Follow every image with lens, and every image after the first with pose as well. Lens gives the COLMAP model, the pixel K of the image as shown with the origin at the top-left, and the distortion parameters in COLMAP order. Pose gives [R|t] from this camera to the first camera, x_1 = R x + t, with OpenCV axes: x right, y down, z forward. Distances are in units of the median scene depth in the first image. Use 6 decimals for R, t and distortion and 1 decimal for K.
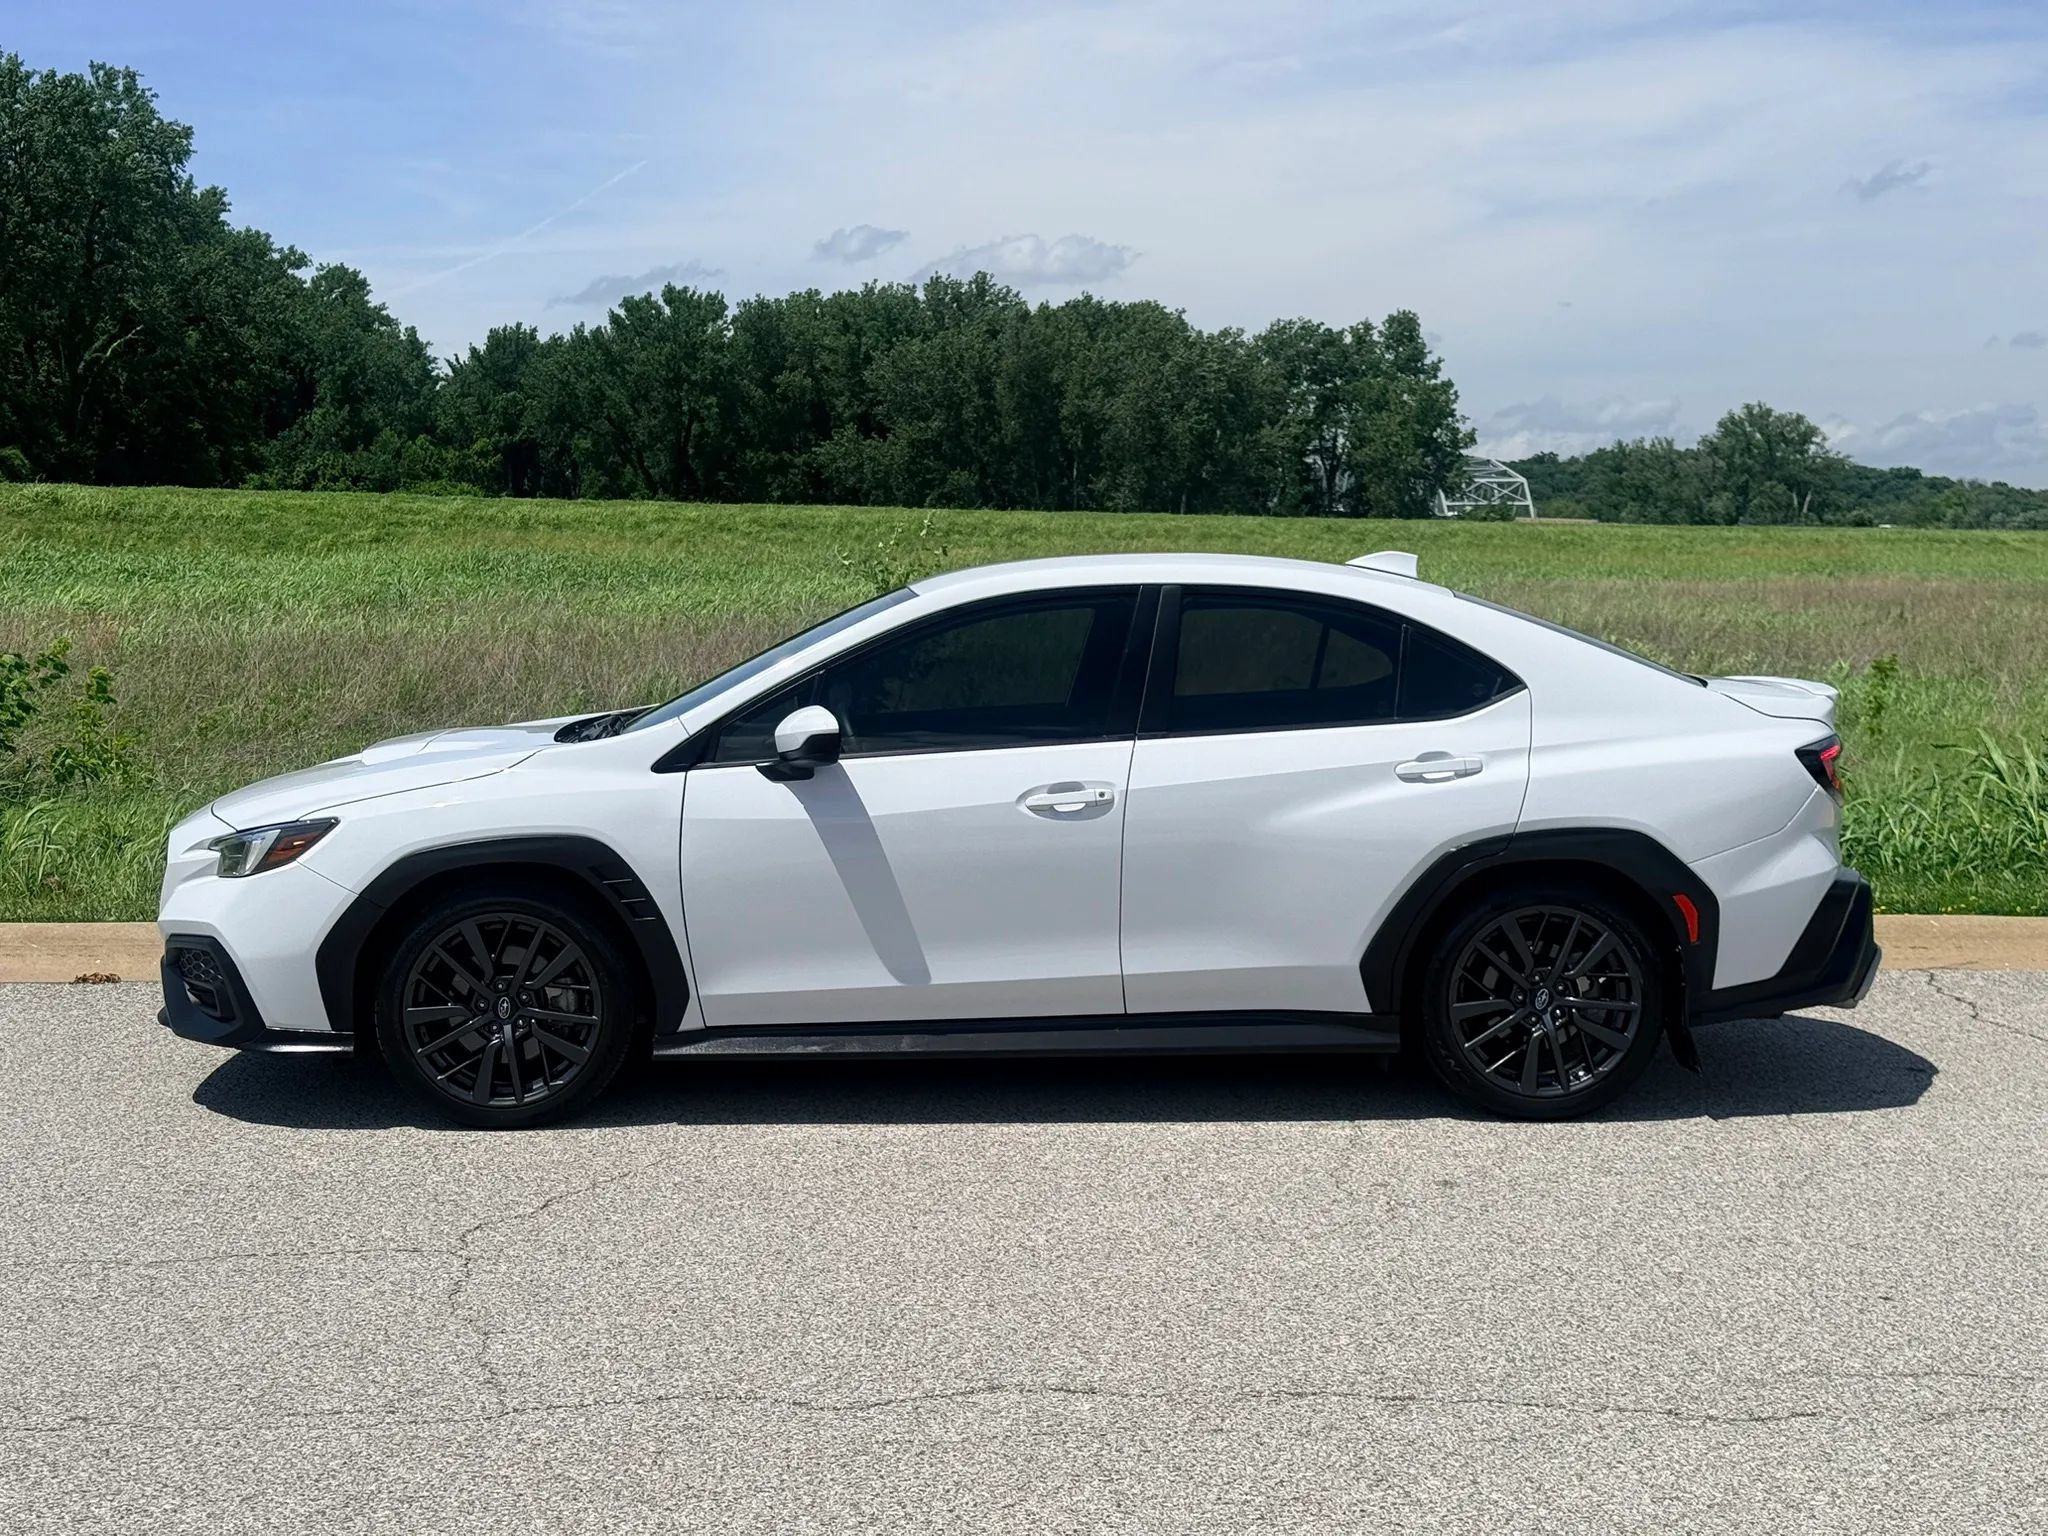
lens RADIAL K [[2838.1, 0, 1030.6], [0, 2838.1, 748.4], [0, 0, 1]] dist [0.120542, 0.000000]
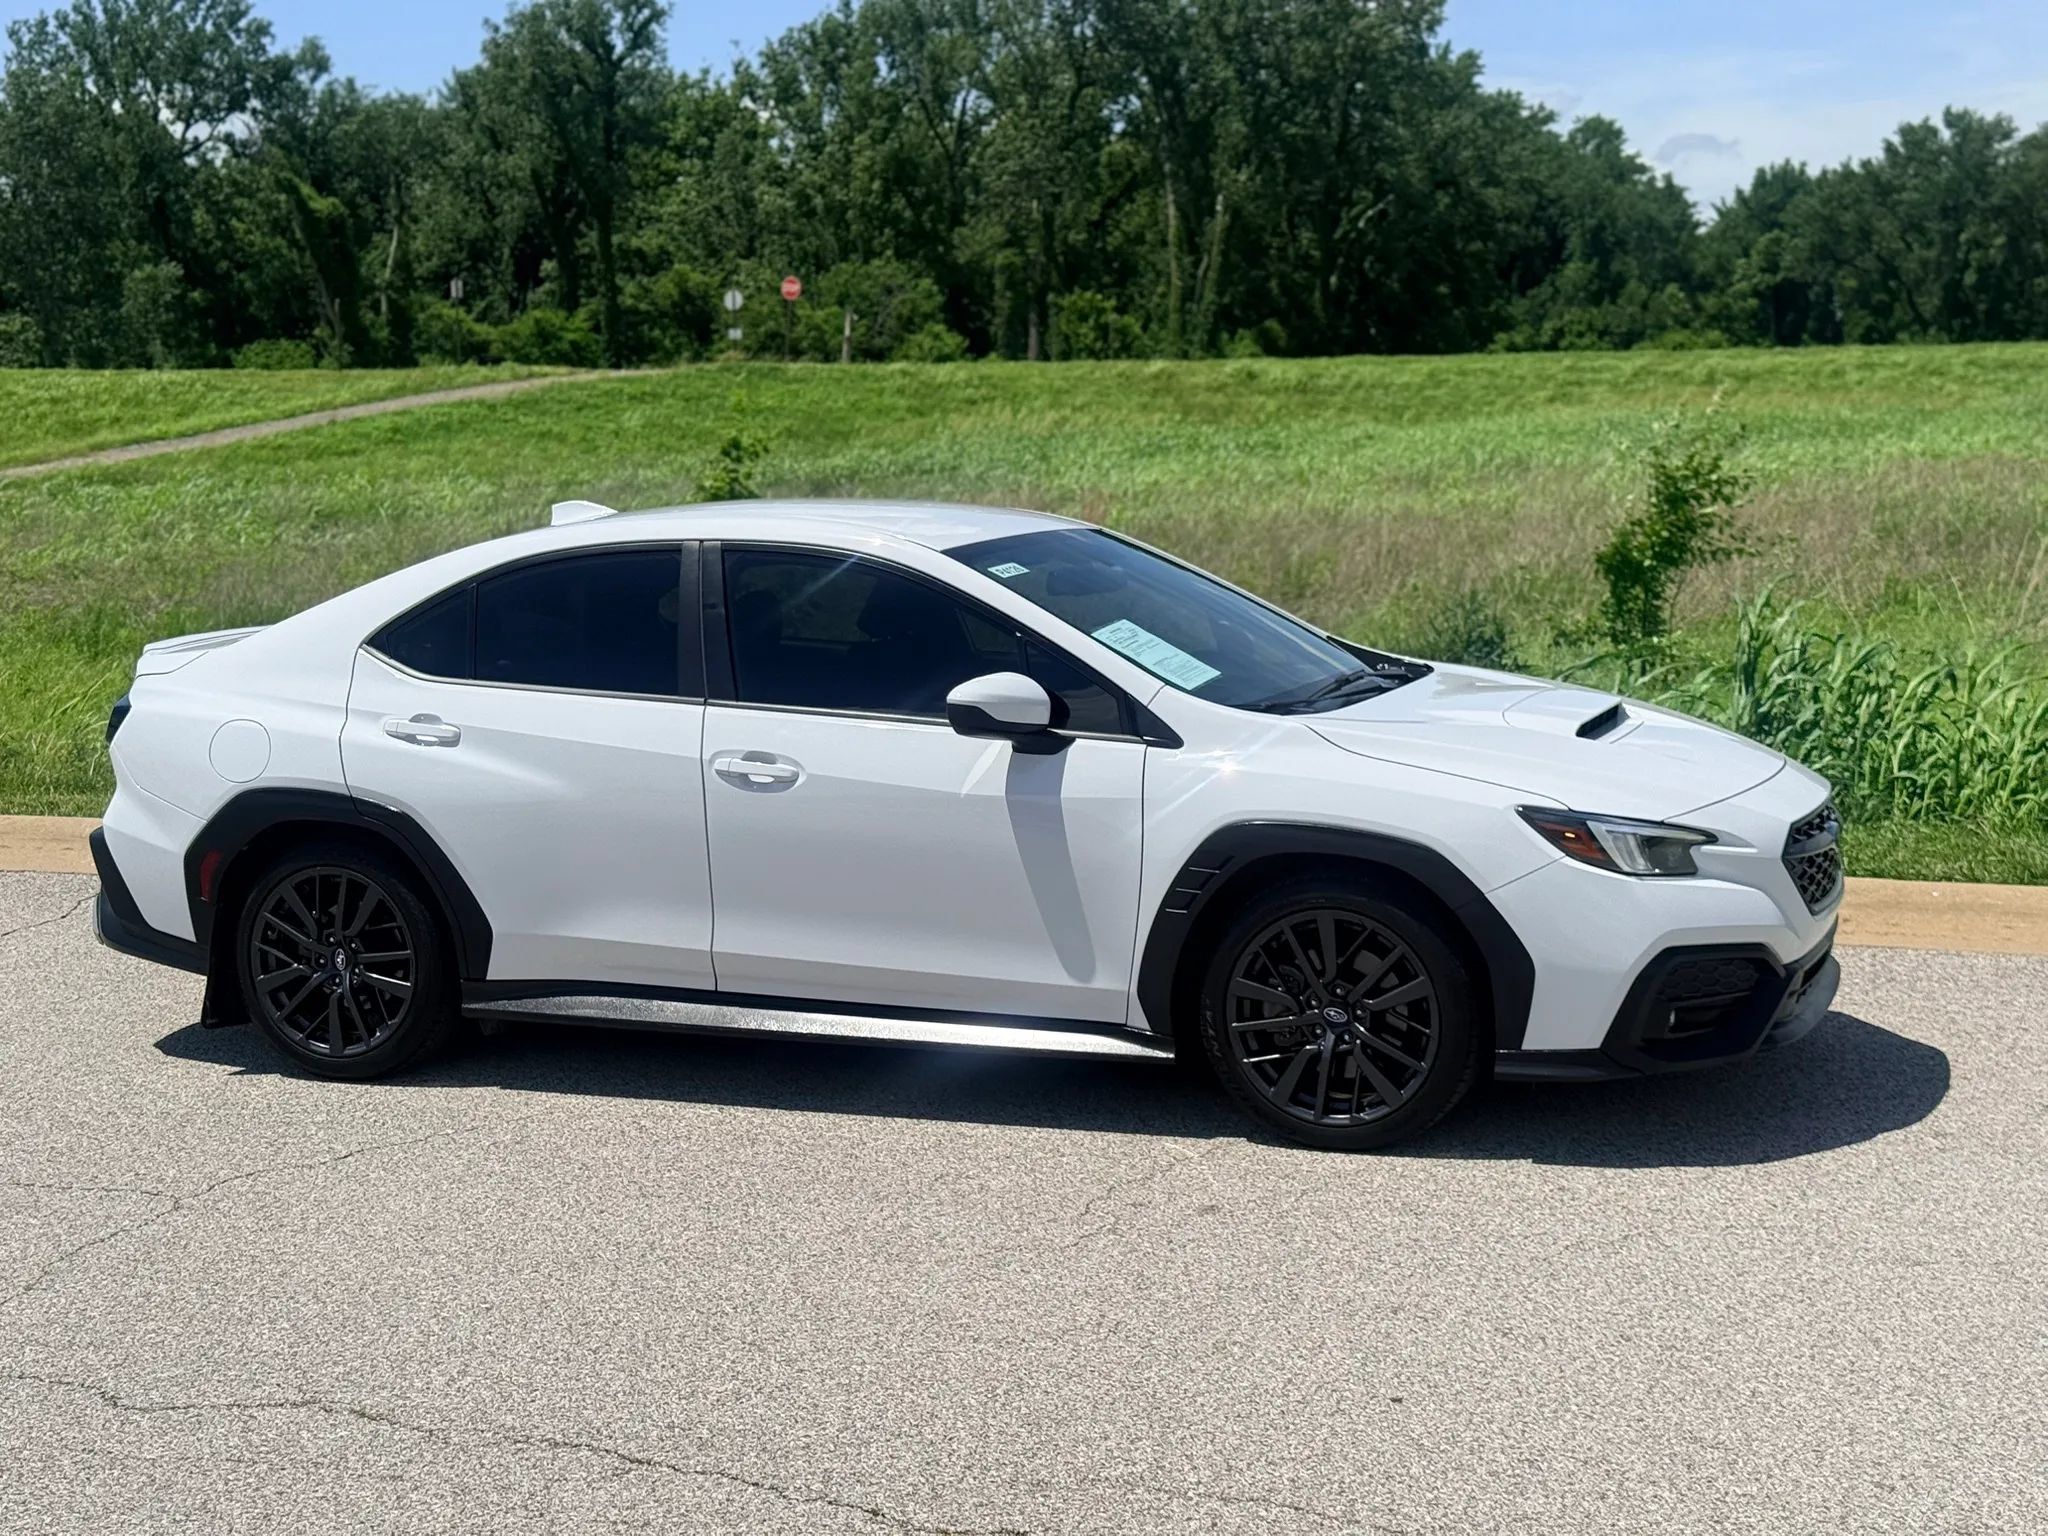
lens RADIAL K [[2838.1, 0, 1028.7], [0, 2838.1, 776.5], [0, 0, 1]] dist [0.120542, 0.000000]
pose [[0.907308, 0.028367, -0.419508, 0.460617], [-0.002745, 0.998100, 0.061554, -0.041645], [0.420457, -0.054697, 0.905662, 0.149961]]
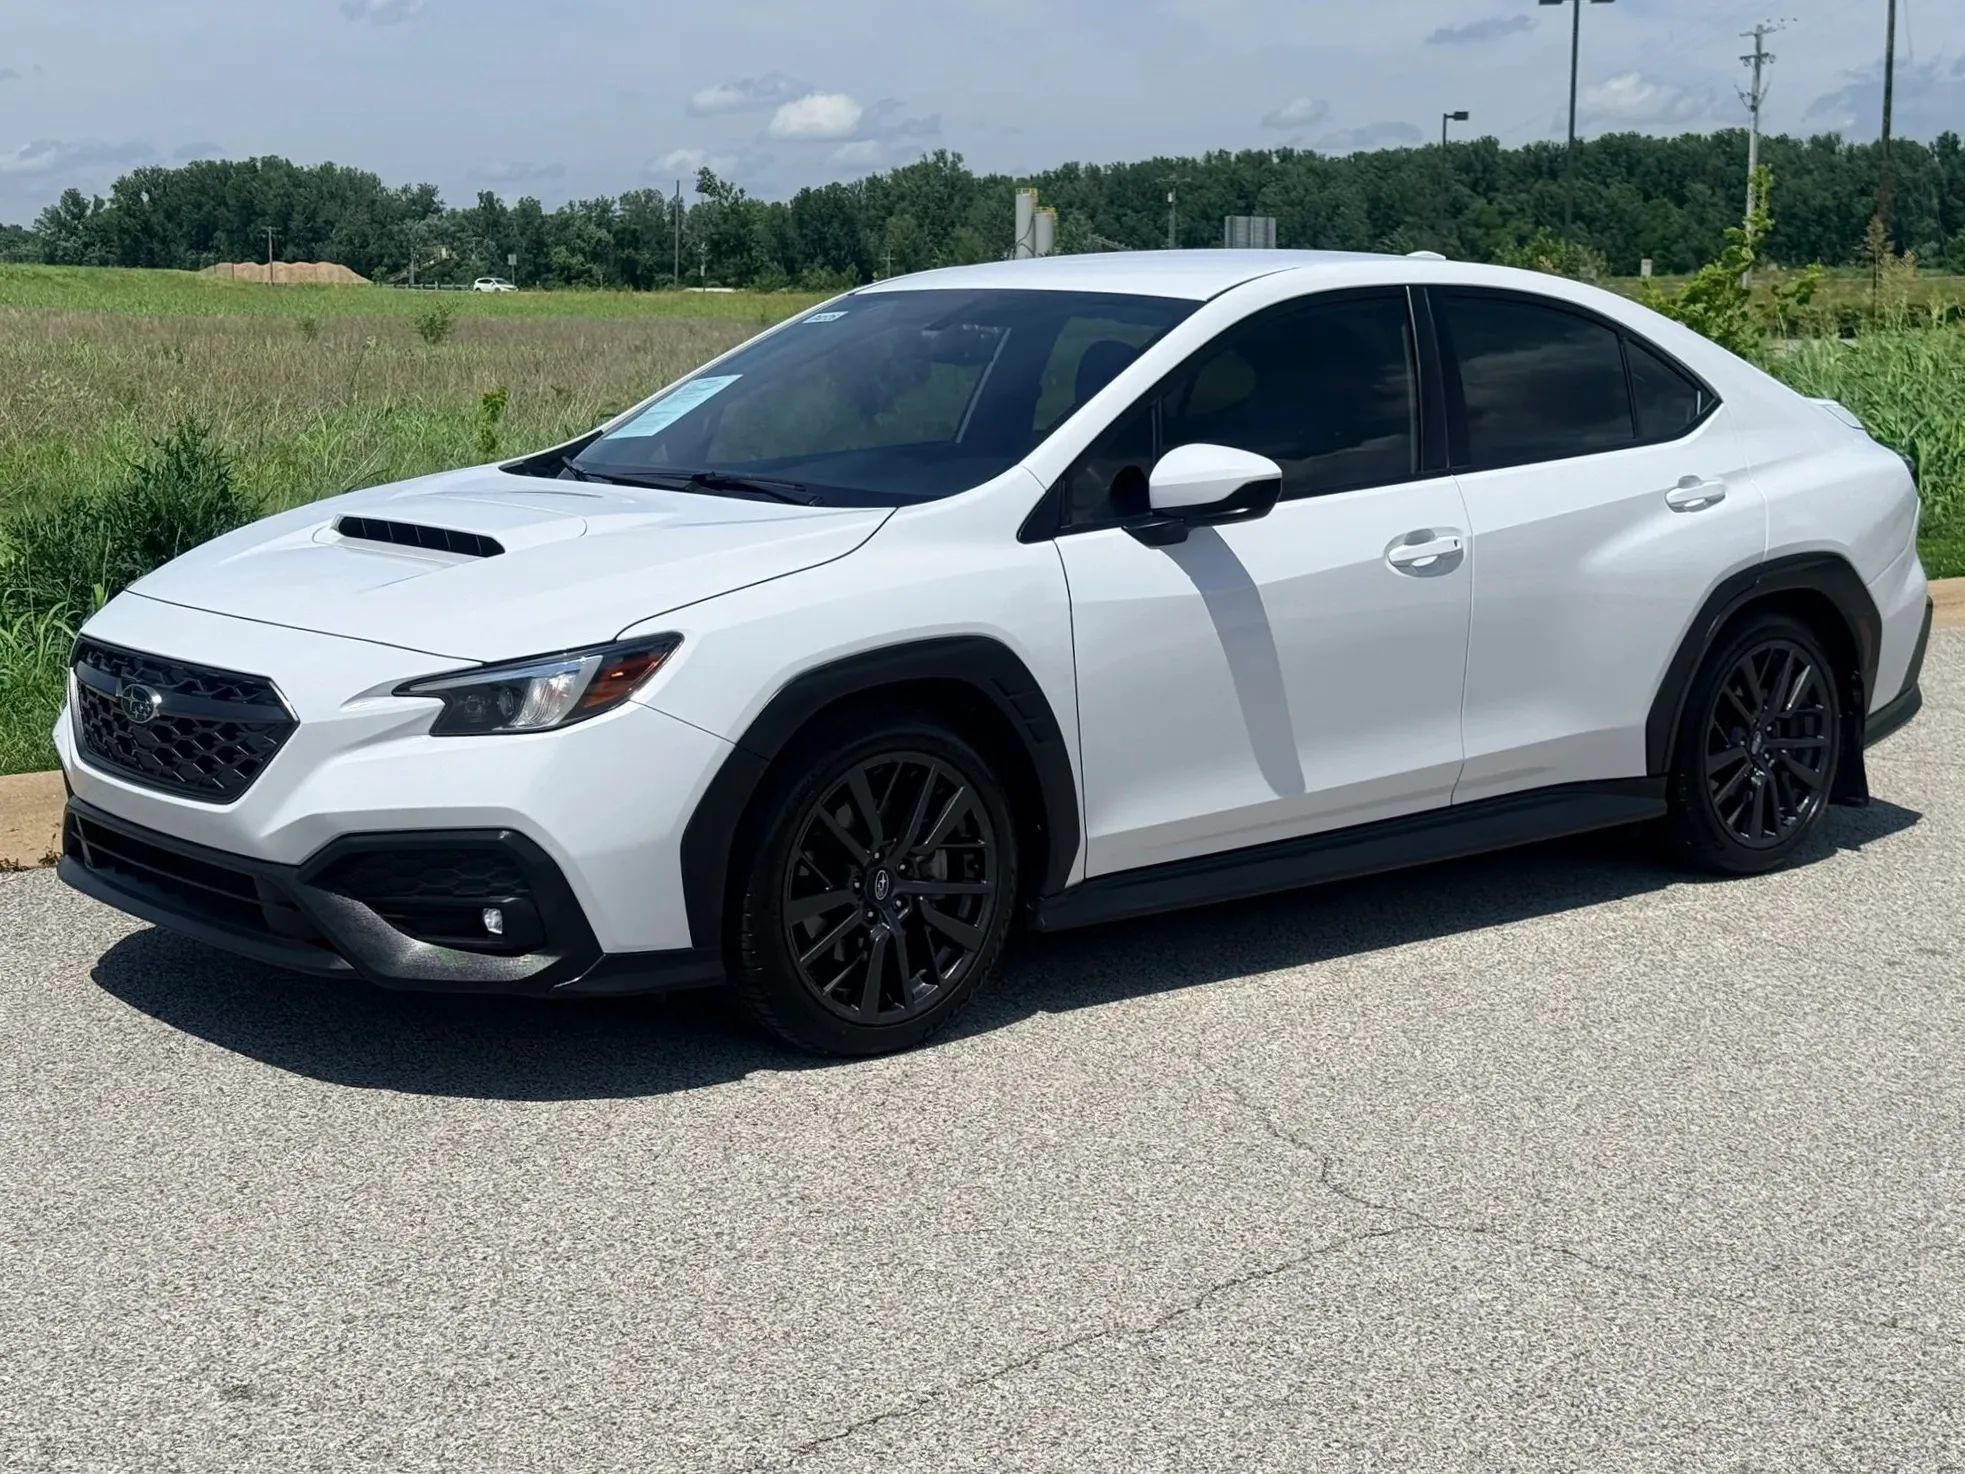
lens RADIAL K [[2854.6, 0, 972.4], [0, 2854.6, 748.3], [0, 0, 1]] dist [0.117874, 0.000000]
pose [[0.788508, -0.090086, 0.608391, -0.586939], [0.035471, 0.994229, 0.101246, -0.013425], [-0.614000, -0.058253, 0.787153, 0.426059]]
